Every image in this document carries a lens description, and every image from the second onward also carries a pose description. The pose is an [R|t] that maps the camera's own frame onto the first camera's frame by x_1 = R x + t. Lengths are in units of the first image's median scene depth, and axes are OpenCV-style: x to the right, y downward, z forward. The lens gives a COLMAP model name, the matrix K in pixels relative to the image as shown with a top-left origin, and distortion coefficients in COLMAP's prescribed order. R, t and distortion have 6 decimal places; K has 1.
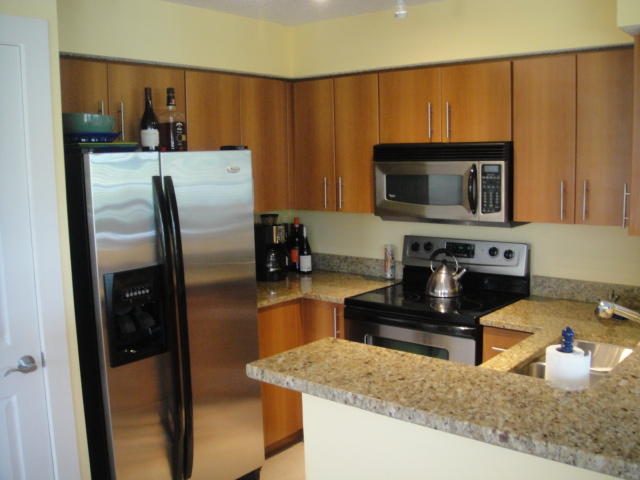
lens RADIAL K [[673.7, 0, 320.4], [0, 673.7, 241.5], [0, 0, 1]] dist [-0.115711, 0.000000]
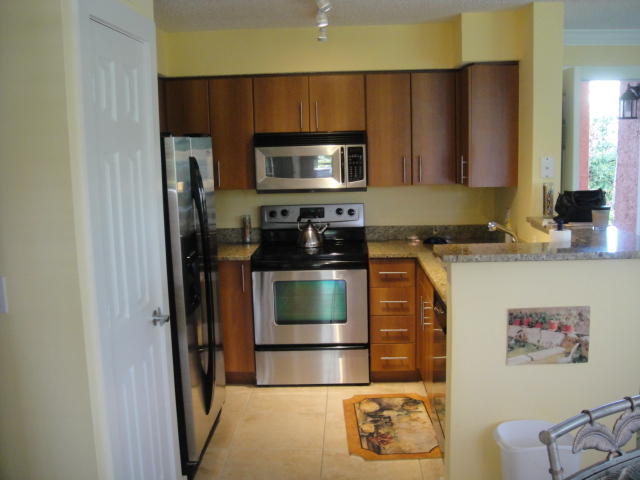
lens RADIAL K [[673.7, 0, 319.4], [0, 673.7, 238.6], [0, 0, 1]] dist [-0.115711, 0.000000]
pose [[0.803759, -0.087760, 0.588447, -0.638997], [0.086930, 0.995769, 0.029770, 0.027923], [-0.588571, 0.027226, 0.807987, -0.099228]]
